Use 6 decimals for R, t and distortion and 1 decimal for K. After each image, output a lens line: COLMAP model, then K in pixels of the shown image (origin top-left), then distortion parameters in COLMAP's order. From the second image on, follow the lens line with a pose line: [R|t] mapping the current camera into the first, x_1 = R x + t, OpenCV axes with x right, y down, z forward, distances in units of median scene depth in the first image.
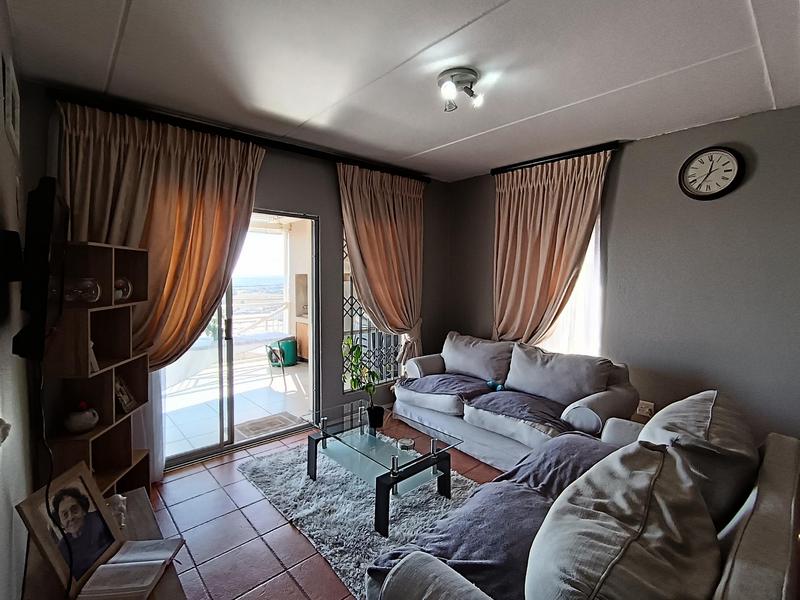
lens RADIAL K [[386.0, 0, 401.3], [0, 386.0, 296.0], [0, 0, 1]] dist [-0.003662, -0.001135]
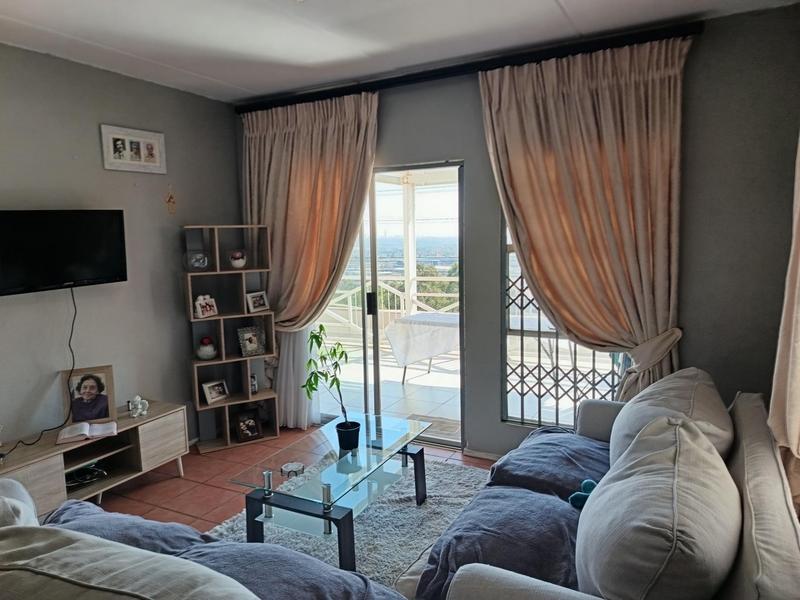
lens RADIAL K [[558.5, 0, 396.4], [0, 558.5, 300.1], [0, 0, 1]] dist [0.037341, -0.038056]
pose [[0.327540, 0.096719, -0.939874, 0.888751], [-0.028226, 0.995305, 0.092586, -0.051300], [0.944416, -0.003797, 0.328732, 0.666675]]
